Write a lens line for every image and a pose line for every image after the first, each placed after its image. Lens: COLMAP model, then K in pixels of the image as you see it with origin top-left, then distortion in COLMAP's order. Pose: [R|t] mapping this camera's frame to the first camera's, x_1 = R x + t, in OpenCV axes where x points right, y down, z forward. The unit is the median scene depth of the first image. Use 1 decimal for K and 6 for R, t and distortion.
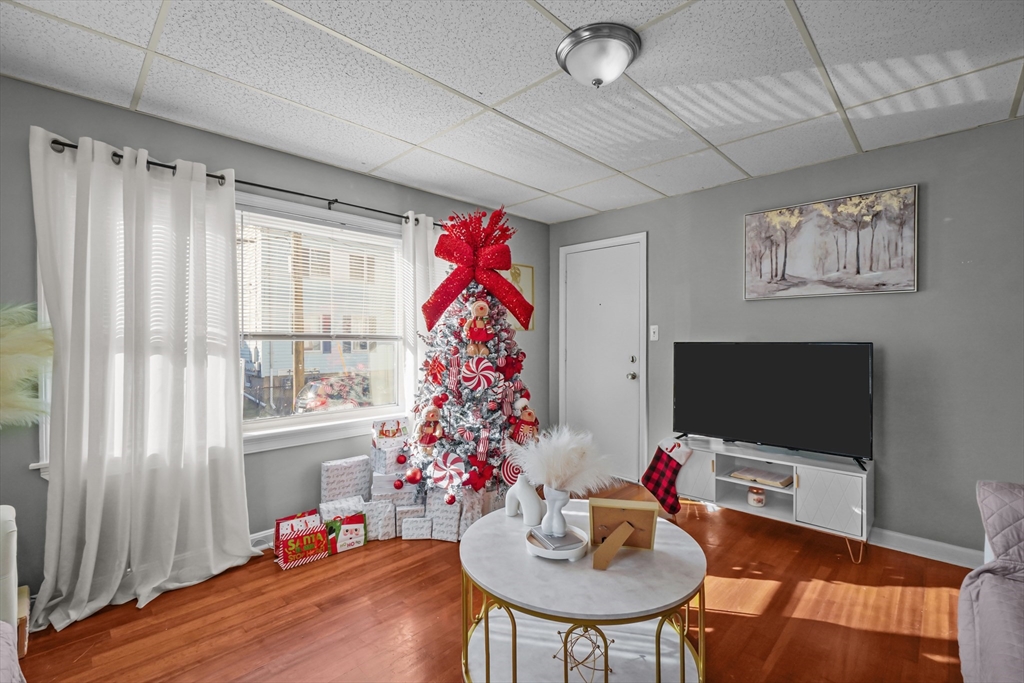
lens RADIAL K [[448.0, 0, 512.0], [0, 448.0, 341.5], [0, 0, 1]] dist [-0.001309, -0.000279]
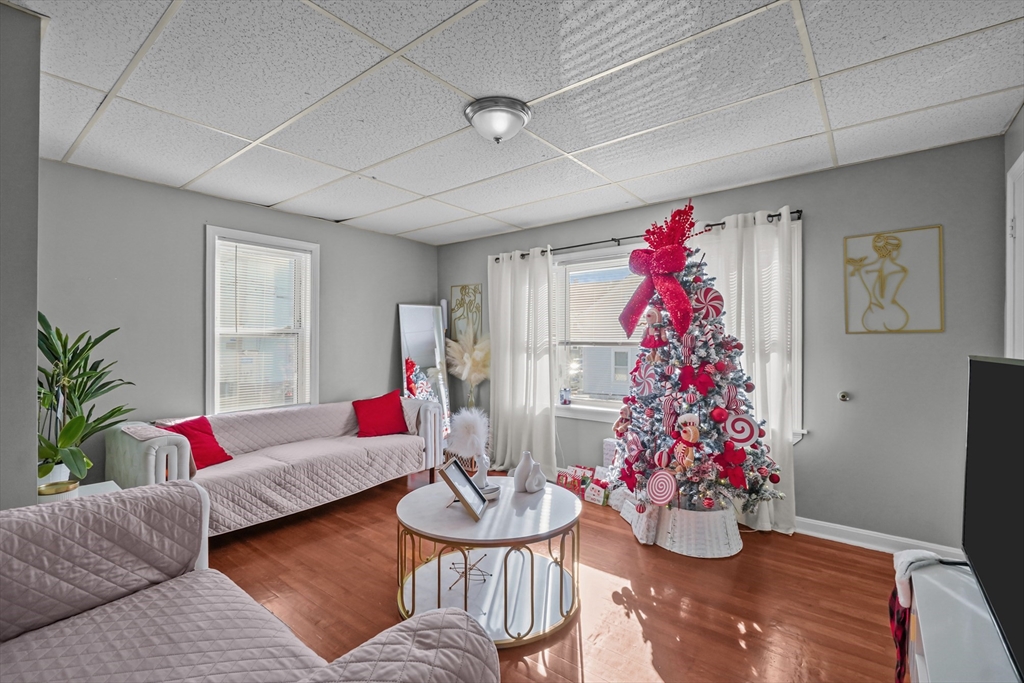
lens RADIAL K [[464.4, 0, 512.0], [0, 464.4, 341.5], [0, 0, 1]] dist [-0.000663, -0.000102]
pose [[0.108462, -0.006302, -0.994081, 1.187813], [-0.004968, 0.999964, -0.006881, -0.007071], [0.994088, 0.005685, 0.108427, 0.727600]]
